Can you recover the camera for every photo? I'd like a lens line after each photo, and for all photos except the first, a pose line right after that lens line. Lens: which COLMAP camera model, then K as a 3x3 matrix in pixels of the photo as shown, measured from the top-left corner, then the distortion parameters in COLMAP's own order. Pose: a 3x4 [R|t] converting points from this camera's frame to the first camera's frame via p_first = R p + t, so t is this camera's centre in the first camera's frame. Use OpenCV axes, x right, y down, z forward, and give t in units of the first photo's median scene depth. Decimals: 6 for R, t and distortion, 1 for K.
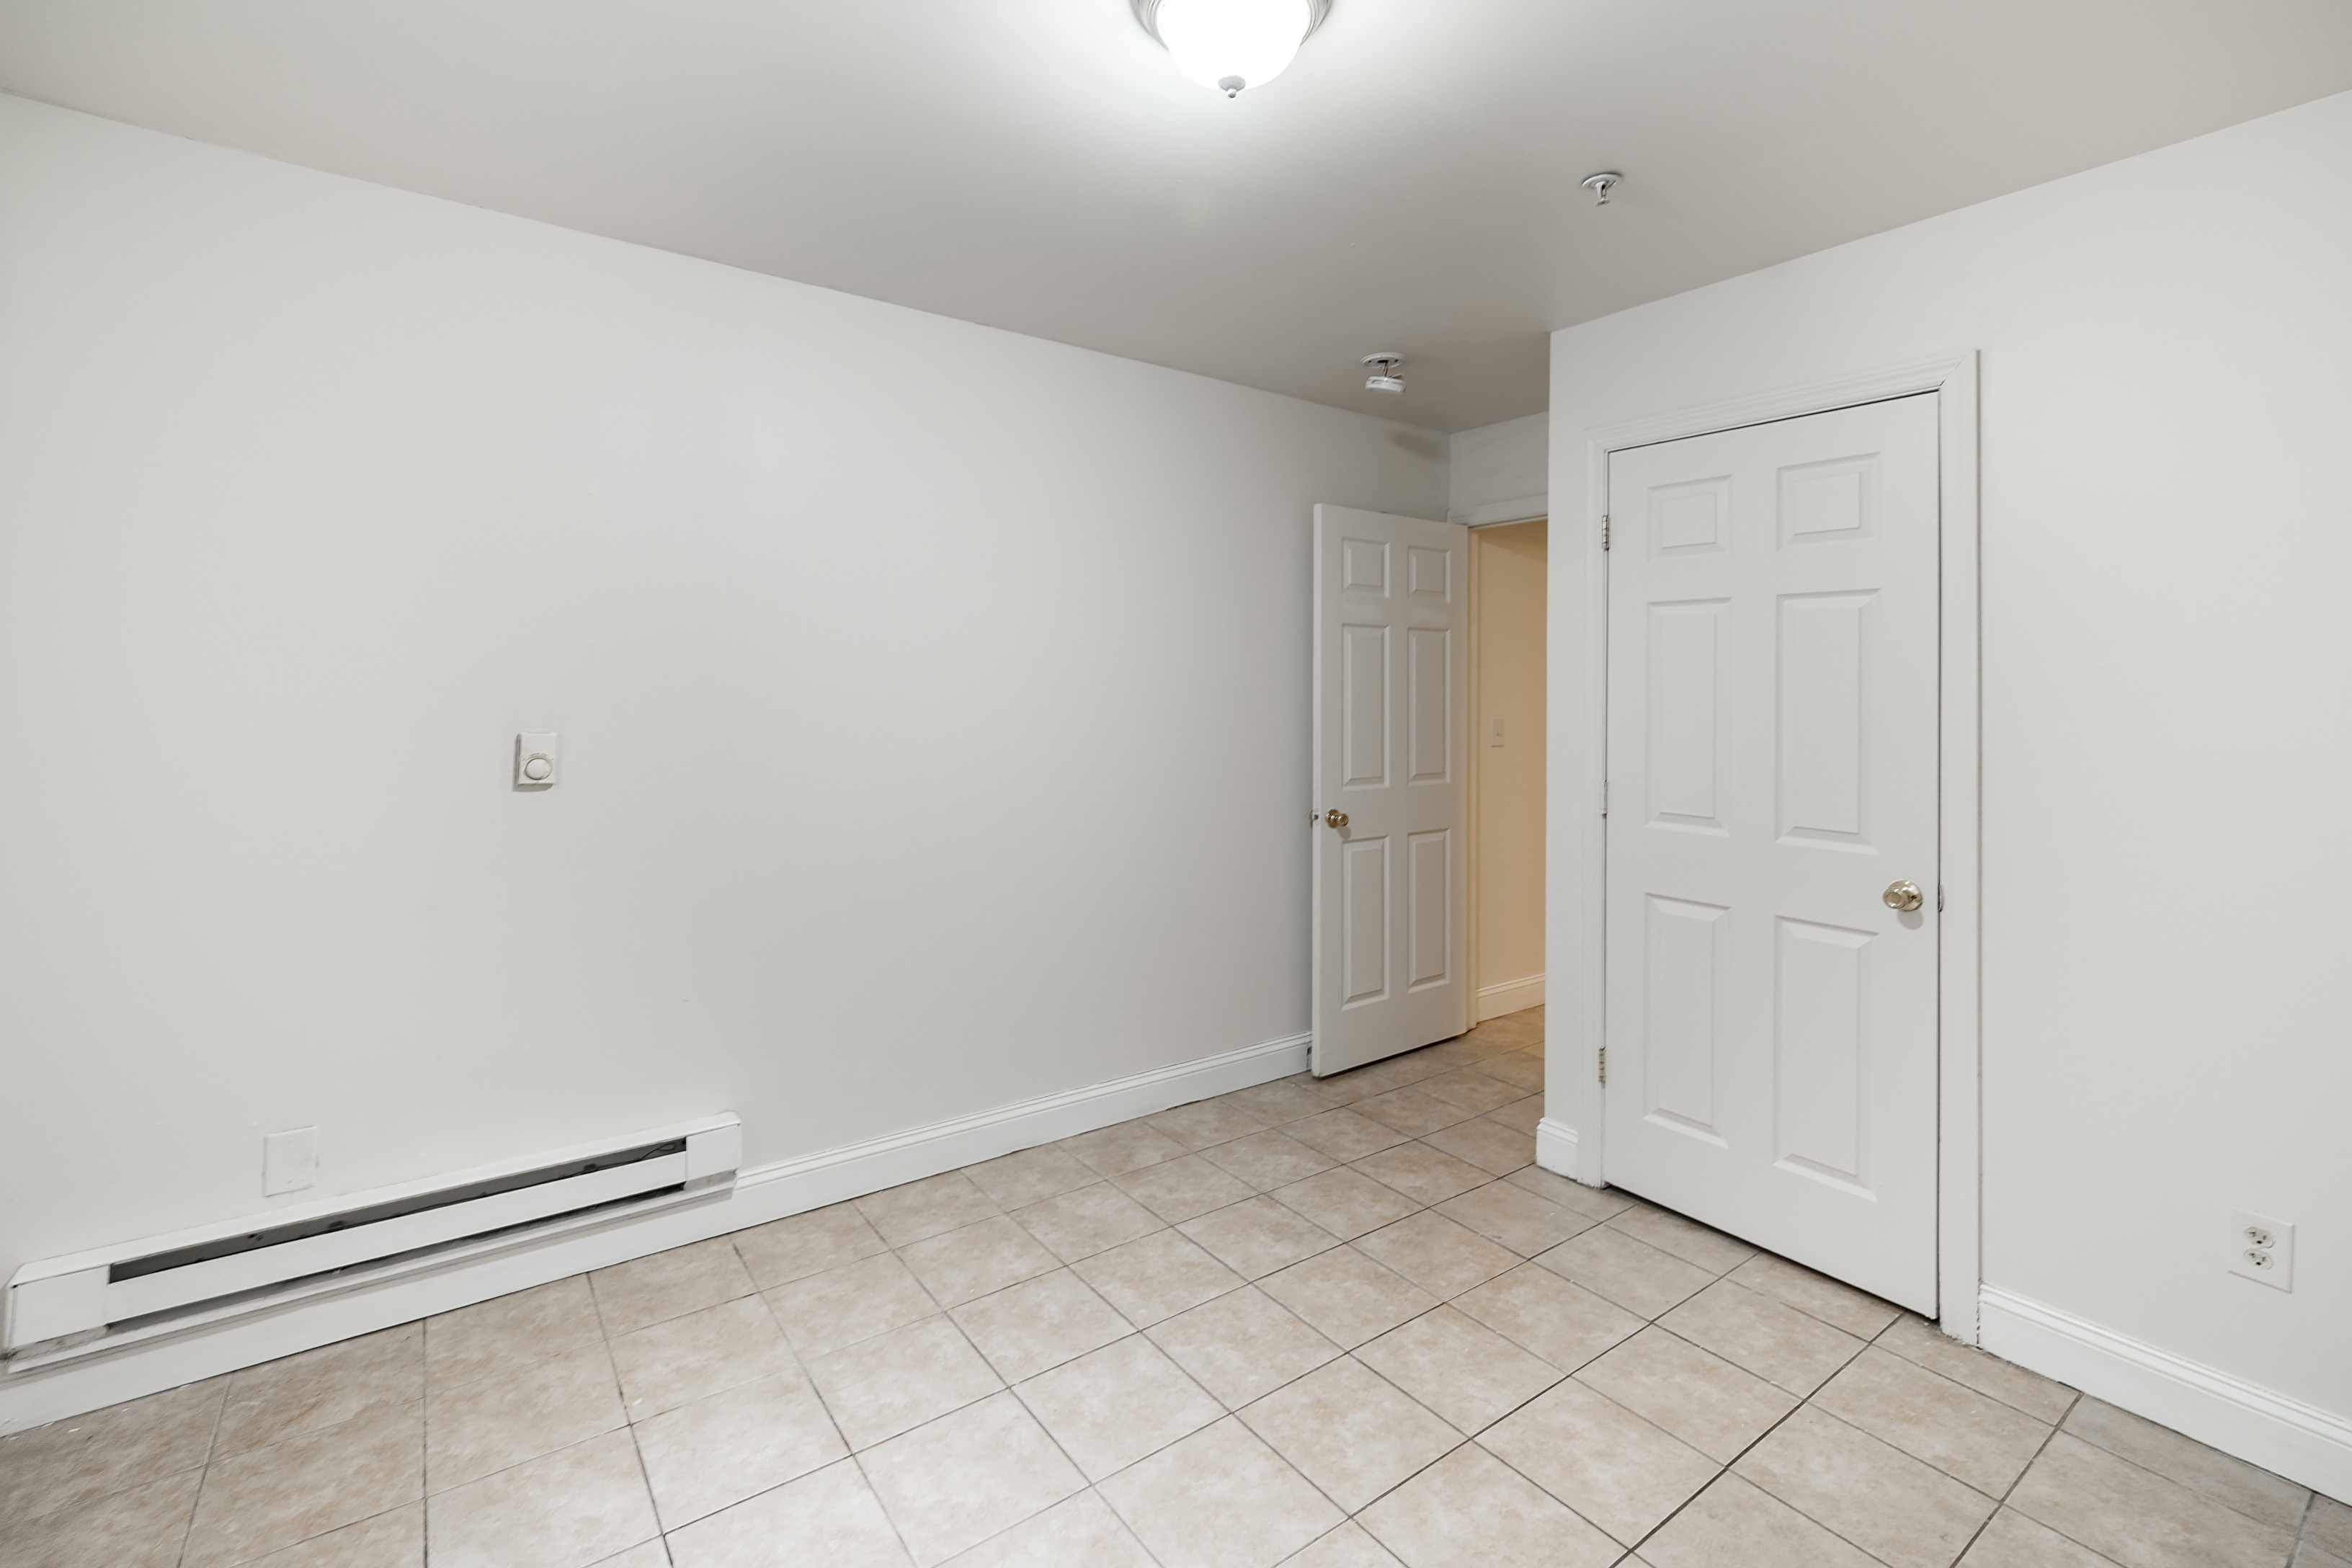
lens RADIAL K [[1033.4, 0, 1163.6], [0, 1033.4, 746.5], [0, 0, 1]] dist [-0.001022, -0.000603]
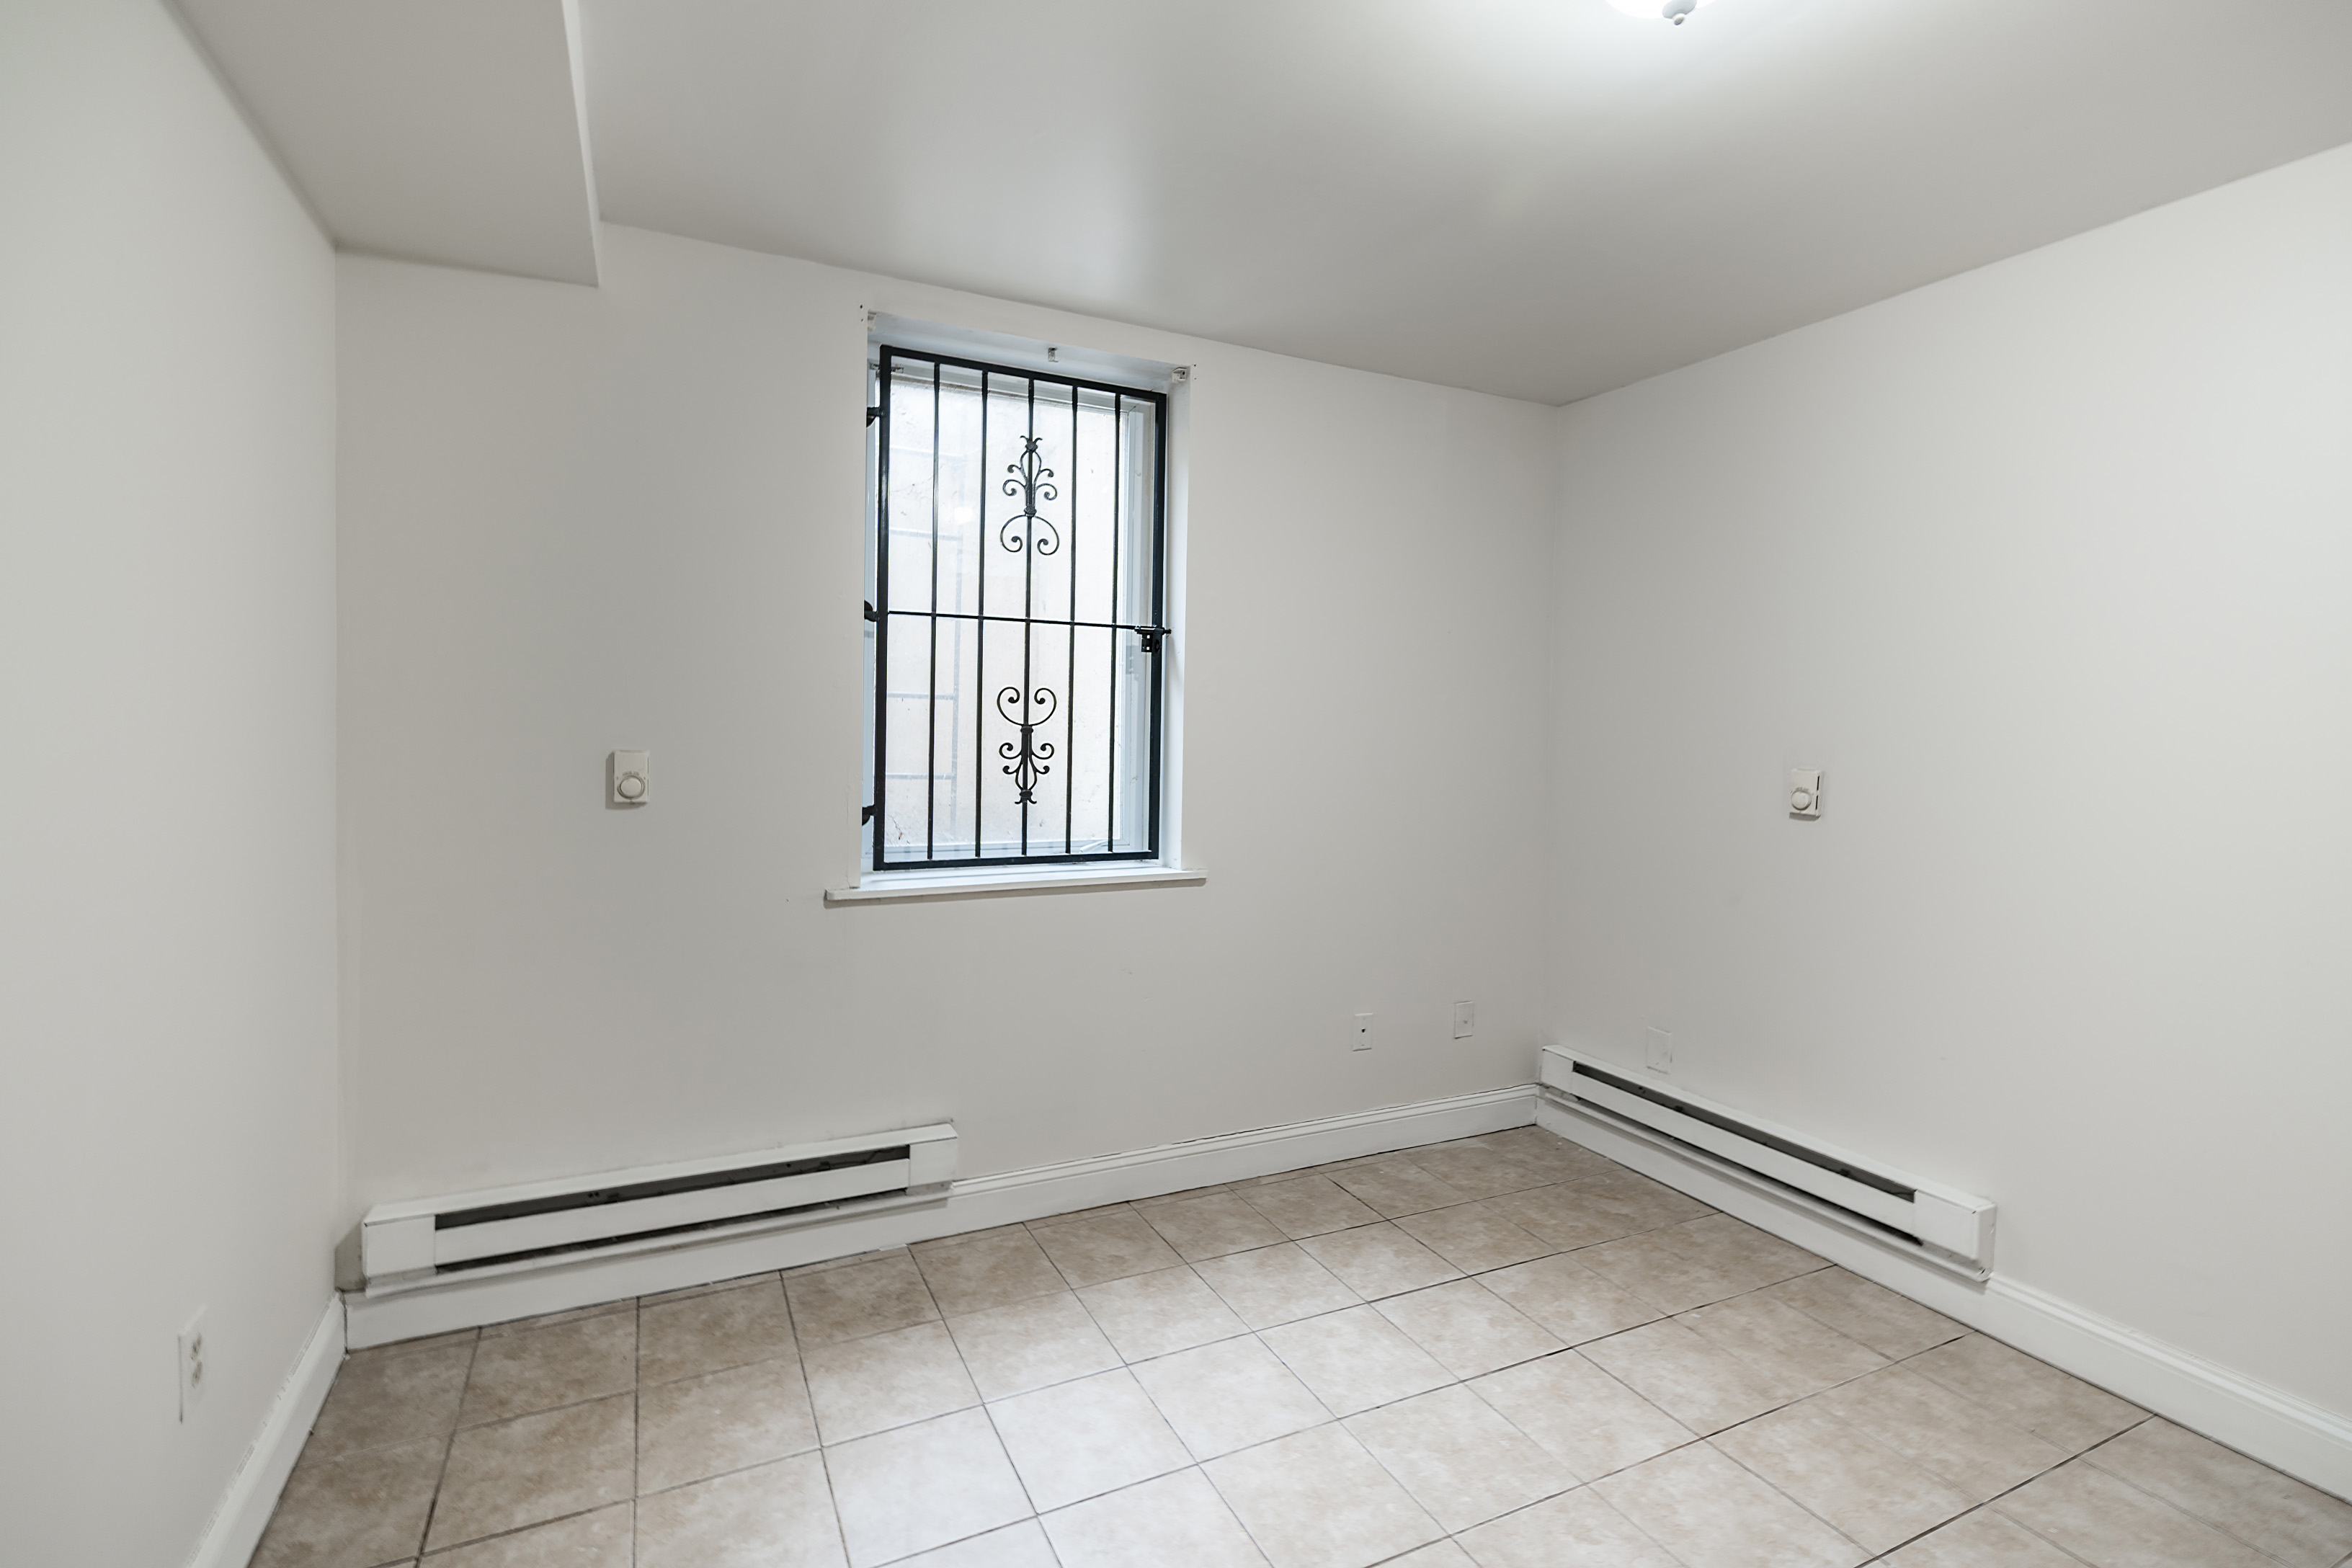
lens RADIAL K [[1033.4, 0, 1163.6], [0, 1033.4, 746.5], [0, 0, 1]] dist [-0.001022, -0.000603]
pose [[-0.167604, 0.006531, -0.985833, 0.667755], [-0.070223, 0.997359, 0.018546, -0.016831], [0.983350, 0.072337, -0.166702, 0.440137]]
